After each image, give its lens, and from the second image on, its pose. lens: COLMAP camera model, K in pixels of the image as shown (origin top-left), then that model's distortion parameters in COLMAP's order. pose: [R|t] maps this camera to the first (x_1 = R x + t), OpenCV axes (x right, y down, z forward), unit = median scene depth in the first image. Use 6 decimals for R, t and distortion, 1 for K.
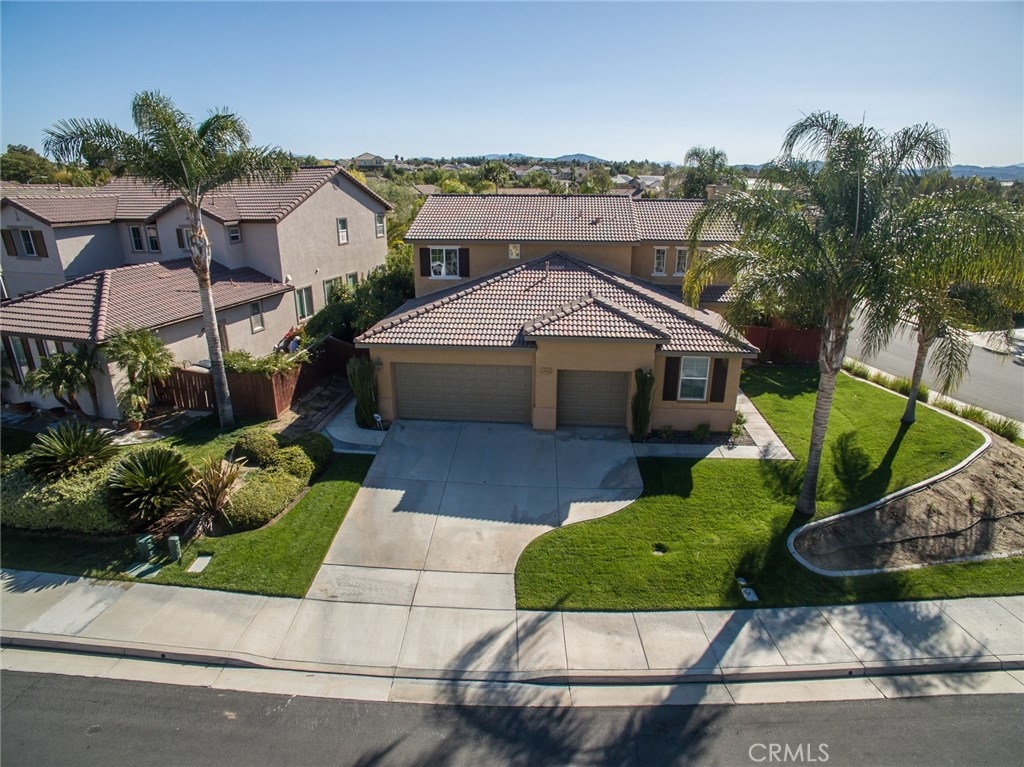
lens RADIAL K [[592.5, 0, 512.0], [0, 592.5, 383.5], [0, 0, 1]] dist [-0.118080, 0.083453]
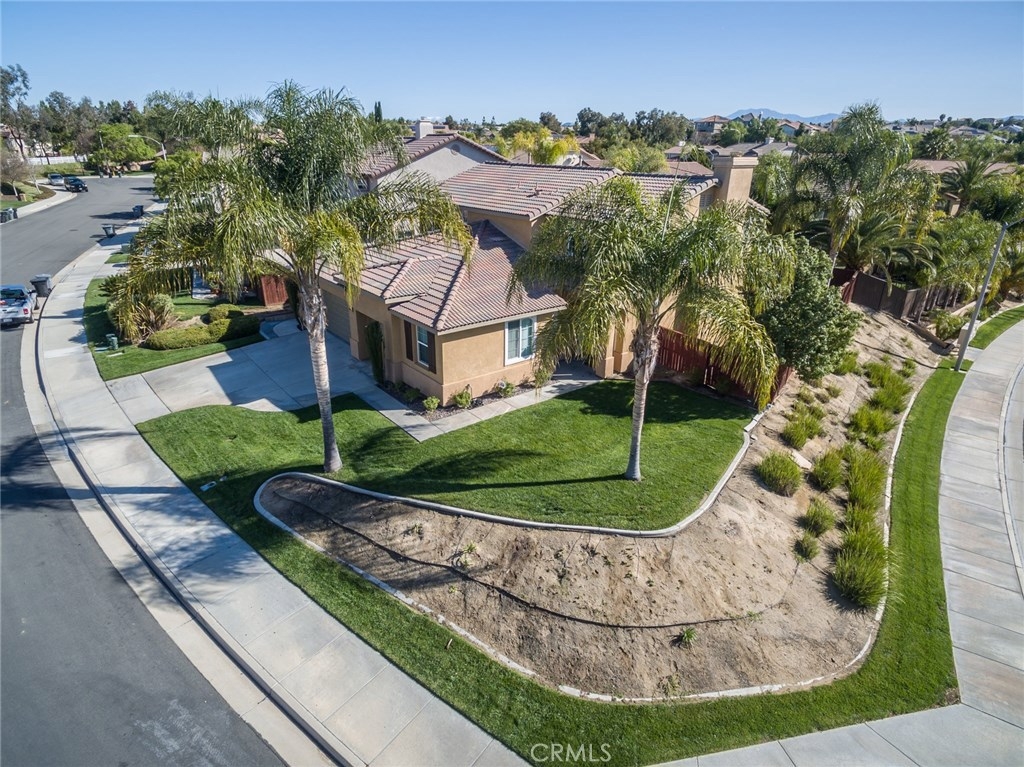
lens RADIAL K [[574.6, 0, 510.4], [0, 574.6, 381.9], [0, 0, 1]] dist [0.012800, 0.000001]
pose [[0.691826, 0.280812, -0.665223, 1.336693], [-0.245787, 0.957847, 0.148721, -0.161156], [0.678944, 0.060614, 0.731684, 0.424153]]
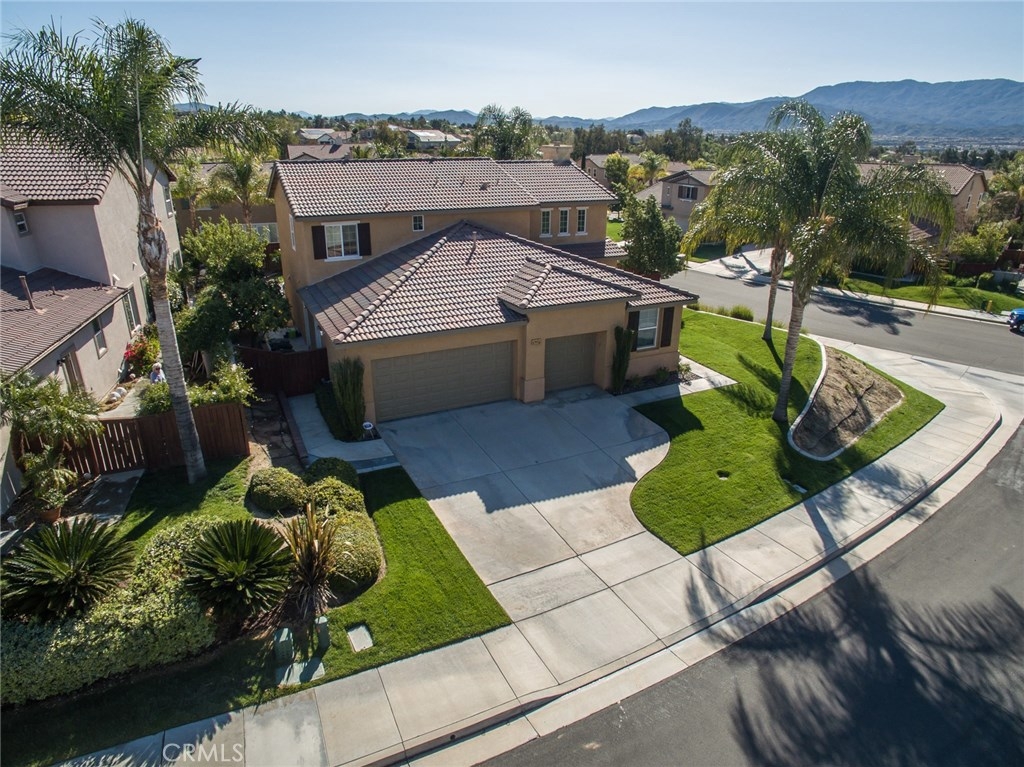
lens RADIAL K [[624.7, 0, 511.7], [0, 624.7, 387.5], [0, 0, 1]] dist [-0.115297, 0.082957]
pose [[0.854795, -0.187969, 0.483728, -0.593414], [0.158572, 0.982124, 0.101425, -0.070152], [-0.494146, -0.009992, 0.869321, 0.125943]]
